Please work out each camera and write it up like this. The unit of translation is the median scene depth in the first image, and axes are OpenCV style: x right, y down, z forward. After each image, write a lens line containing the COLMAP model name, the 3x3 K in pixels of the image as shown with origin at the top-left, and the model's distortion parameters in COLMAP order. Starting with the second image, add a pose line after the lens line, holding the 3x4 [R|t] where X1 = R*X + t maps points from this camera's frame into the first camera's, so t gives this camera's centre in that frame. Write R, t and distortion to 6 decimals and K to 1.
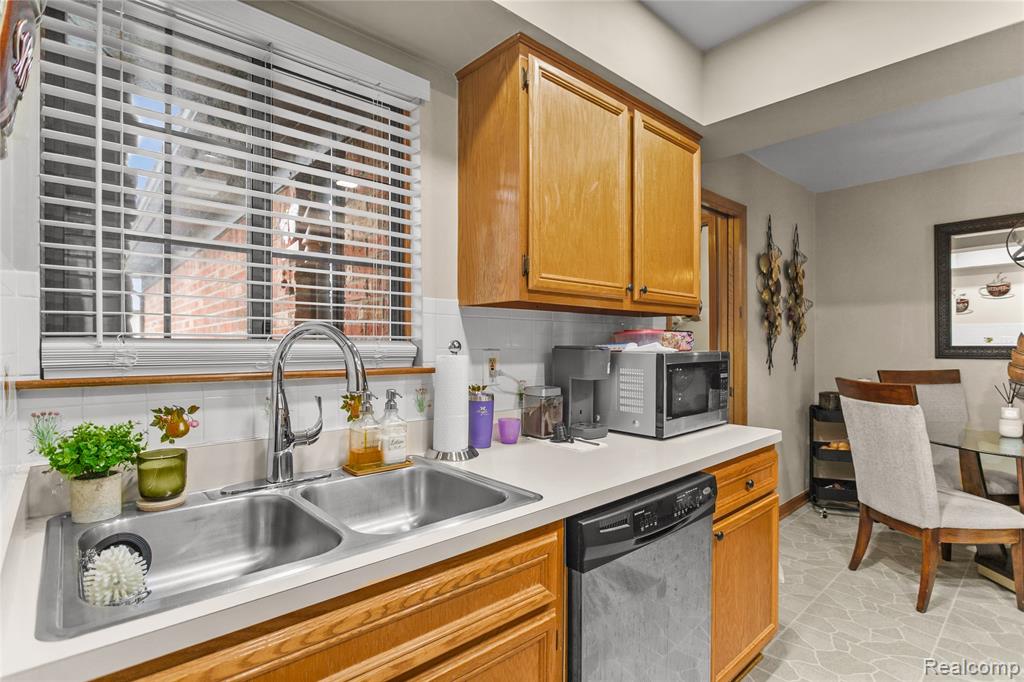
lens RADIAL K [[491.1, 0, 510.0], [0, 491.1, 342.2], [0, 0, 1]] dist [-0.015526, 0.004214]
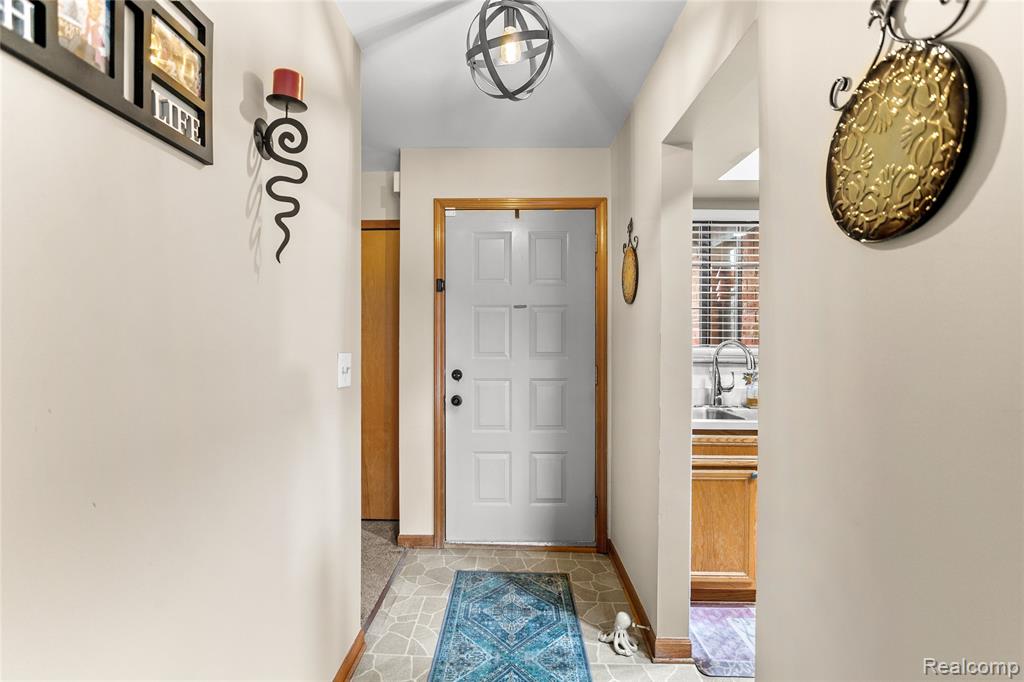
lens RADIAL K [[491.1, 0, 512.9], [0, 491.1, 345.0], [0, 0, 1]] dist [-0.015526, 0.004214]
pose [[0.743268, 0.015713, -0.668810, 0.373462], [-0.012914, 0.999875, 0.009139, -0.023898], [0.668870, 0.001844, 0.743377, -1.389819]]
